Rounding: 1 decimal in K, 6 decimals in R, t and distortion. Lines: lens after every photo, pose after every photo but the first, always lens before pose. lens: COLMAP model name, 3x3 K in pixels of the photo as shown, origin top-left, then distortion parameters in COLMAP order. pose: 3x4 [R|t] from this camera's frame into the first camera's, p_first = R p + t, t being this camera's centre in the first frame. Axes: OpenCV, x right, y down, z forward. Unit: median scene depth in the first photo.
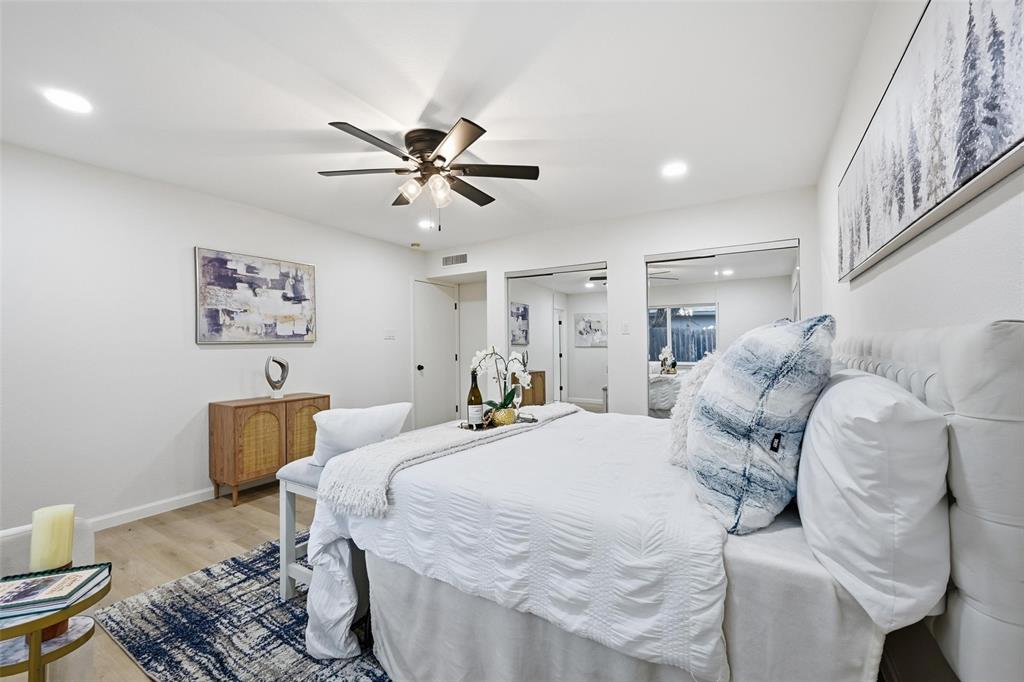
lens RADIAL K [[412.3, 0, 510.4], [0, 412.3, 343.4], [0, 0, 1]] dist [0.000714, 0.000032]
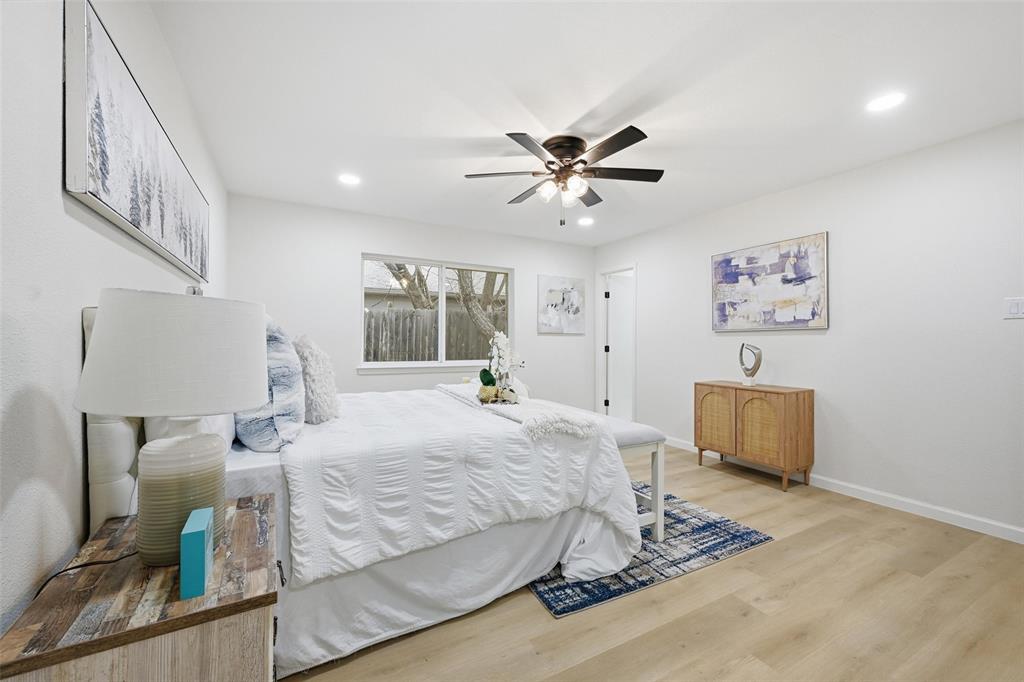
lens RADIAL K [[412.3, 0, 510.8], [0, 412.3, 337.5], [0, 0, 1]] dist [0.000714, 0.000032]
pose [[-0.504258, 0.006641, -0.863528, 0.581234], [0.006087, 0.999973, 0.004136, 0.008429], [0.863532, -0.003170, -0.504285, 0.989348]]
